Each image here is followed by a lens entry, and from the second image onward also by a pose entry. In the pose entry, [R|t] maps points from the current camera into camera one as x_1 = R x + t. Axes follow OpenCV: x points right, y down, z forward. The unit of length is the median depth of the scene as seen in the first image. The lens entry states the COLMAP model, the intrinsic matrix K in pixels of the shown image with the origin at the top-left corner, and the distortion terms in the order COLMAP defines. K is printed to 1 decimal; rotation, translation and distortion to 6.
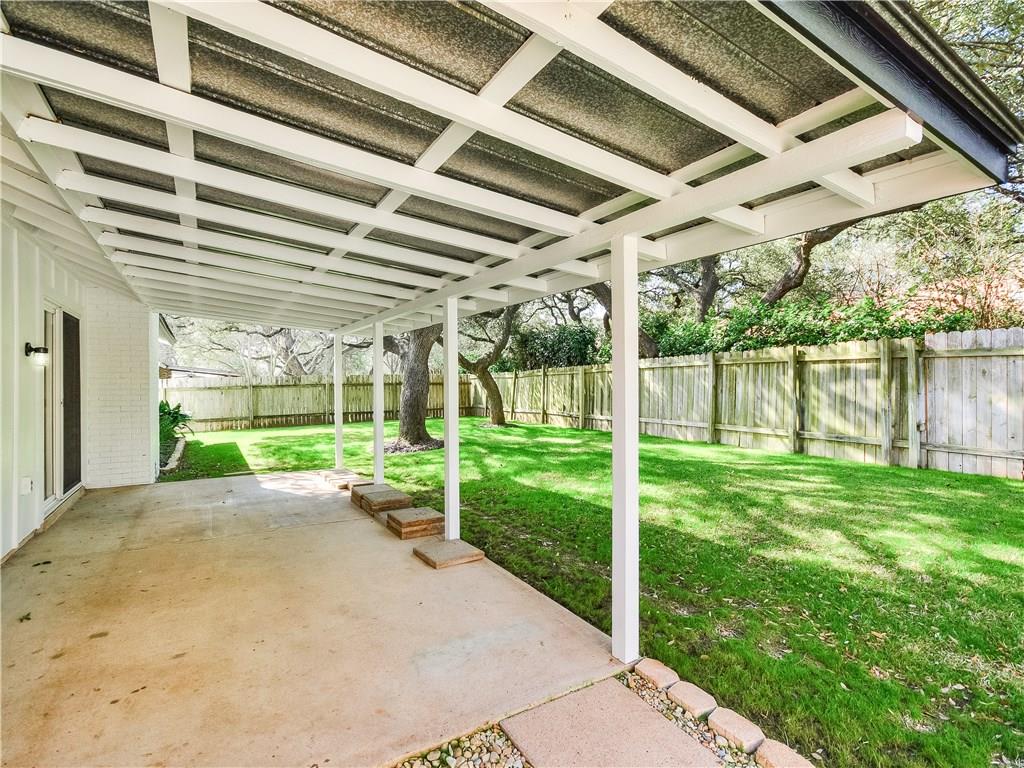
lens RADIAL K [[493.3, 0, 510.7], [0, 493.3, 380.4], [0, 0, 1]] dist [-0.001199, -0.000217]
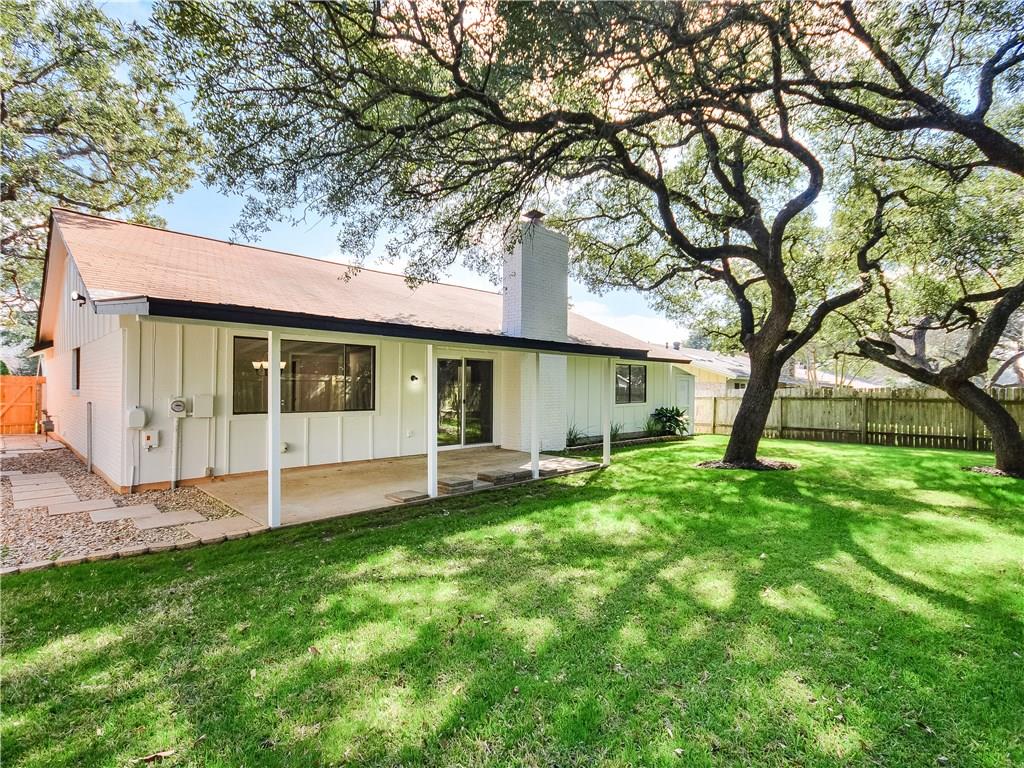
lens RADIAL K [[493.3, 0, 510.9], [0, 493.3, 384.2], [0, 0, 1]] dist [-0.001199, -0.000217]
pose [[0.223630, 0.005416, -0.974659, 0.358664], [-0.013384, 0.999907, 0.002485, -0.011800], [0.974582, 0.012489, 0.223682, 0.201491]]
